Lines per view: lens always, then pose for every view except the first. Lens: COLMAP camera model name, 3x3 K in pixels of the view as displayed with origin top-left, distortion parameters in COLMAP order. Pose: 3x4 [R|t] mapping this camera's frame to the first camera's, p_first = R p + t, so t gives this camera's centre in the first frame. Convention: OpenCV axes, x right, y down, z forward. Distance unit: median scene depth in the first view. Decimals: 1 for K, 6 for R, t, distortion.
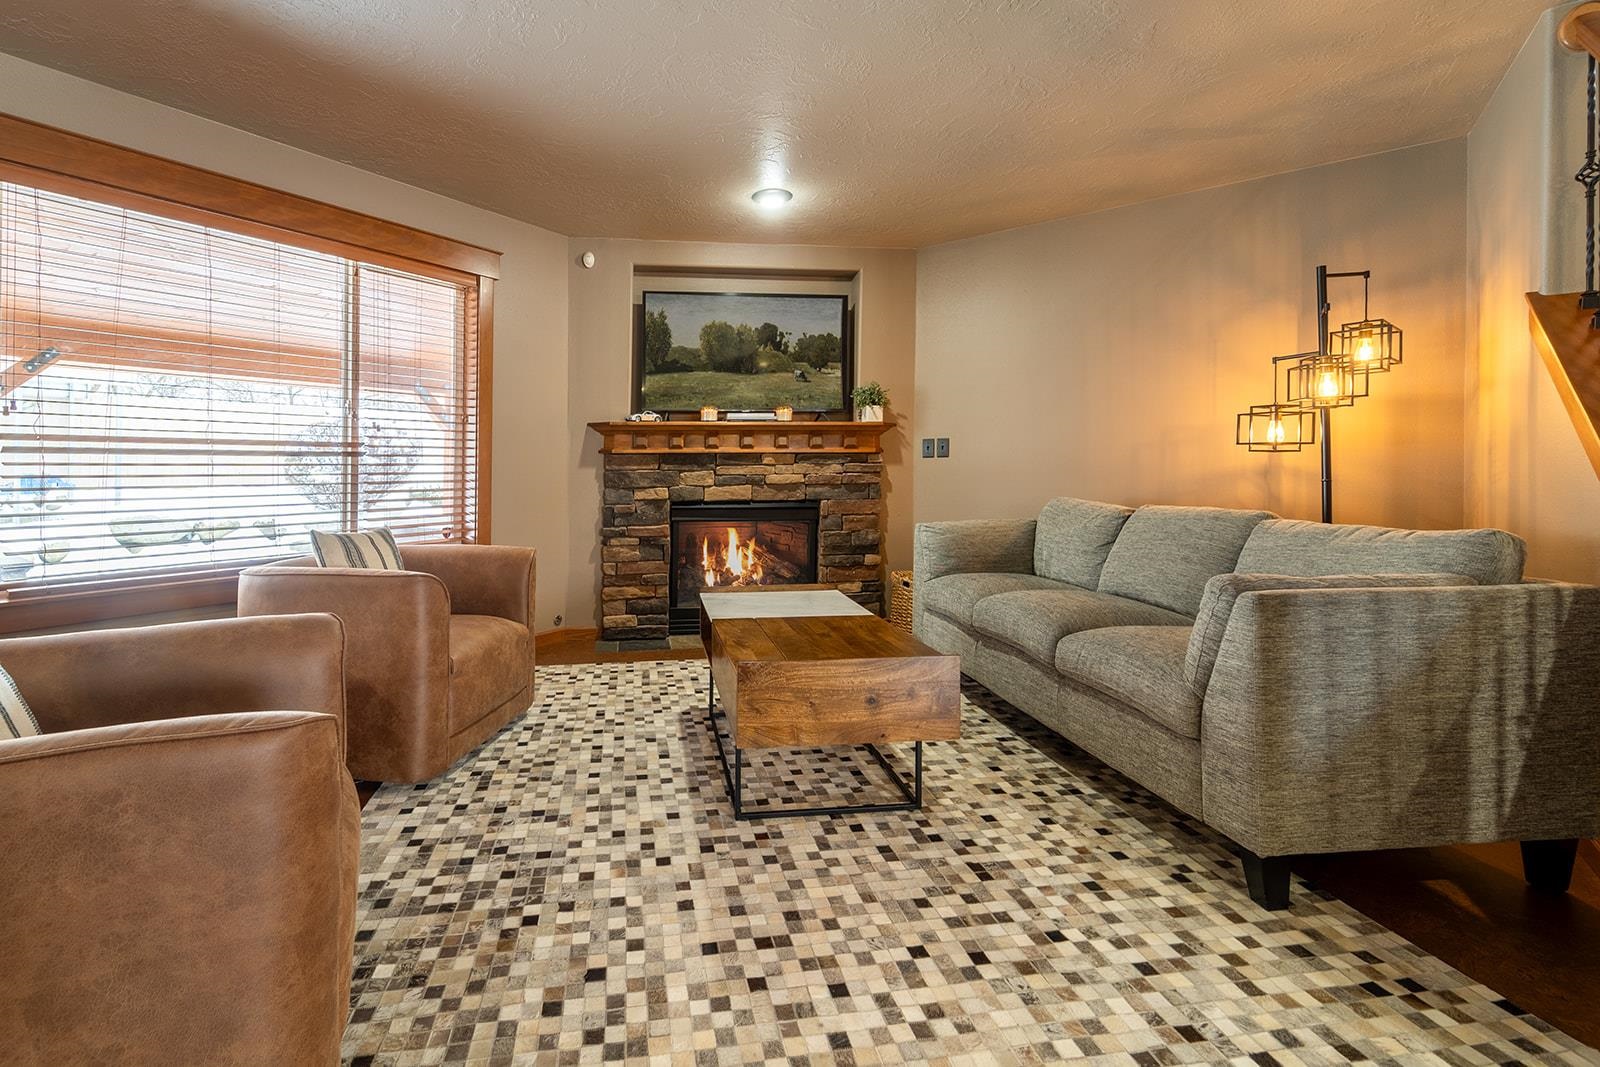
lens RADIAL K [[664.5, 0, 818.0], [0, 664.5, 467.2], [0, 0, 1]] dist [0.002997, 0.000040]
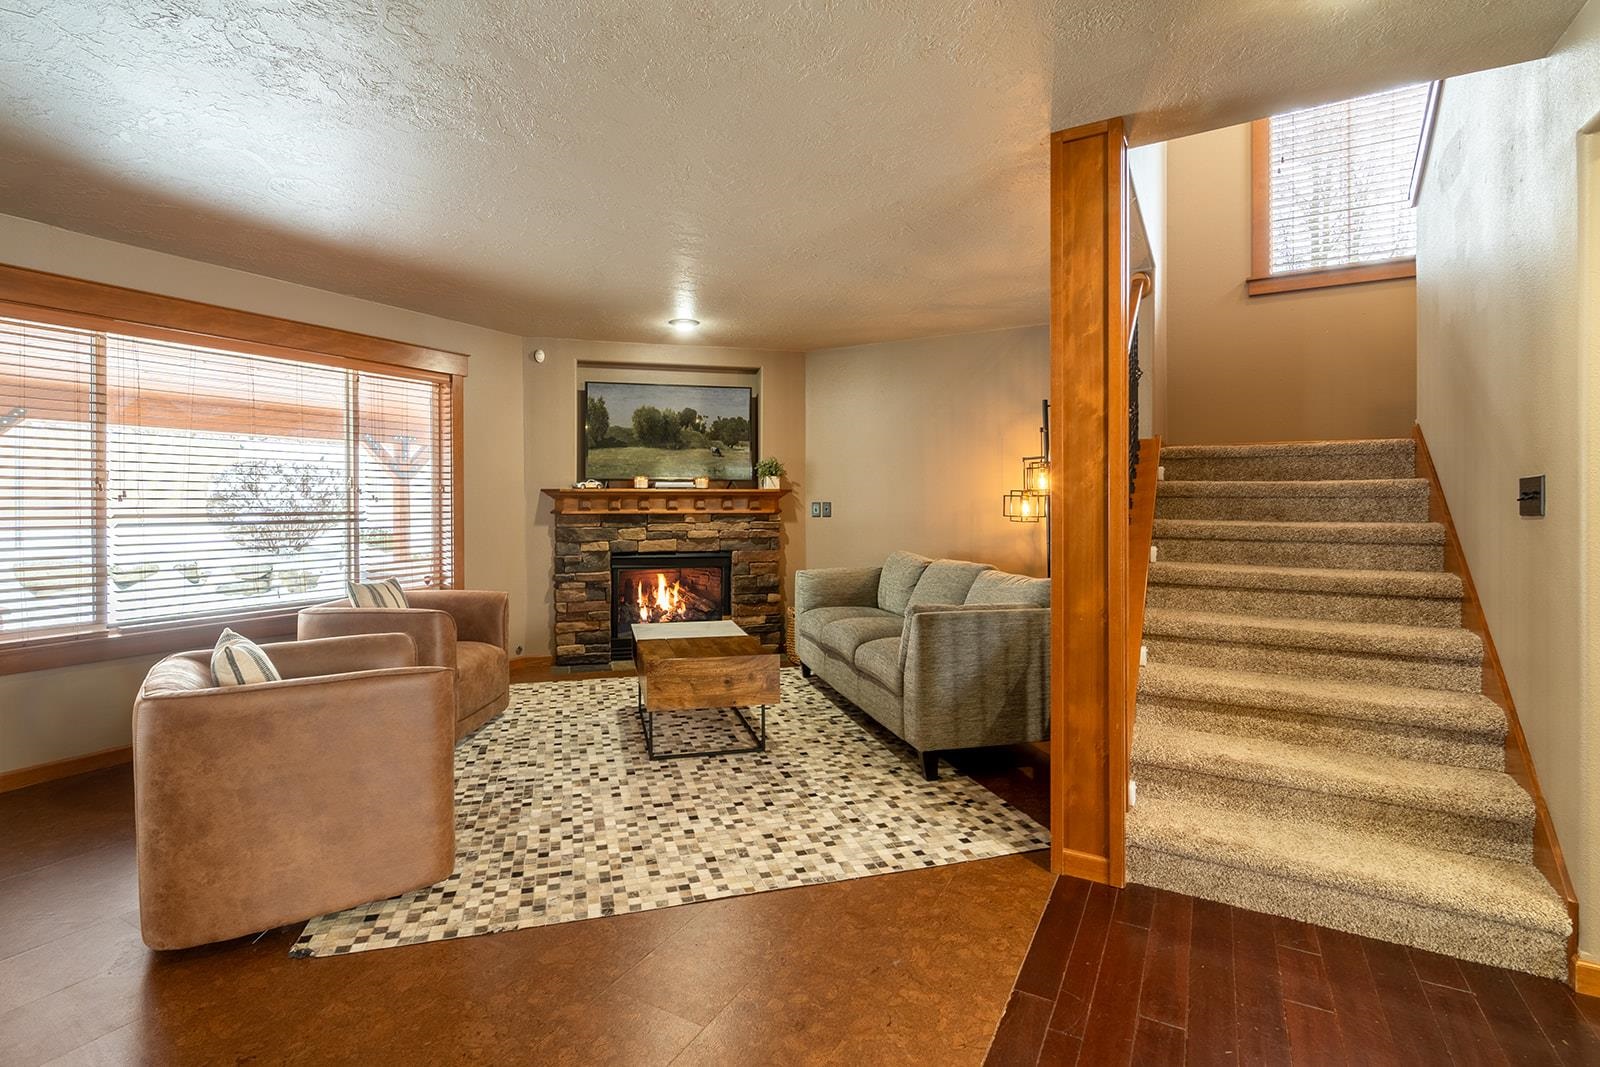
lens RADIAL K [[664.5, 0, 800.1], [0, 664.5, 531.0], [0, 0, 1]] dist [0.002997, 0.000040]
pose [[0.998655, -0.006192, 0.051484, 0.115473], [0.004211, 0.999250, 0.038505, -0.060881], [-0.051683, -0.038237, 0.997931, -0.434172]]
